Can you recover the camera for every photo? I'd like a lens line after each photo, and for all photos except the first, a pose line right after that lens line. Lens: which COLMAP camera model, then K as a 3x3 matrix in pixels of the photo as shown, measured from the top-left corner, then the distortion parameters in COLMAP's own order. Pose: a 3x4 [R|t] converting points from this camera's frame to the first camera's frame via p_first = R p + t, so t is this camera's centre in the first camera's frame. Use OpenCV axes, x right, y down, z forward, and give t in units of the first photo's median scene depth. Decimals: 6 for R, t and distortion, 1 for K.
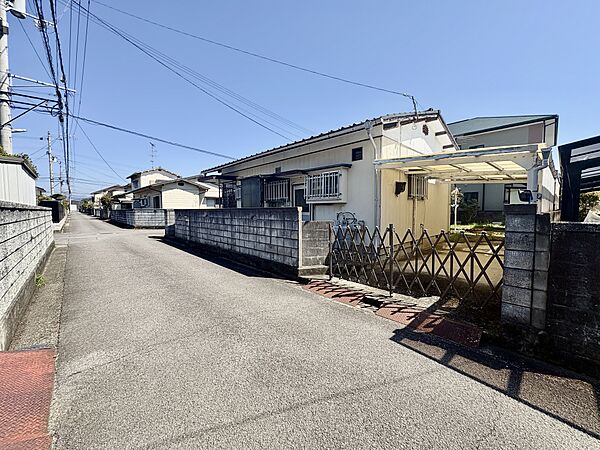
lens RADIAL K [[239.4, 0, 299.1], [0, 239.4, 223.3], [0, 0, 1]] dist [0.000915, 0.000401]
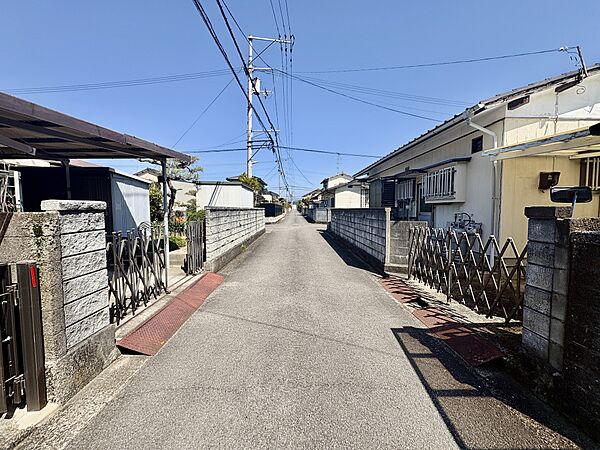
lens RADIAL K [[239.4, 0, 299.1], [0, 239.4, 223.3], [0, 0, 1]] dist [0.000915, 0.000401]
pose [[0.735610, 0.041012, -0.676163, 0.501539], [-0.036195, 0.999119, 0.021224, -0.007581], [0.676438, 0.008861, 0.736446, -0.070325]]
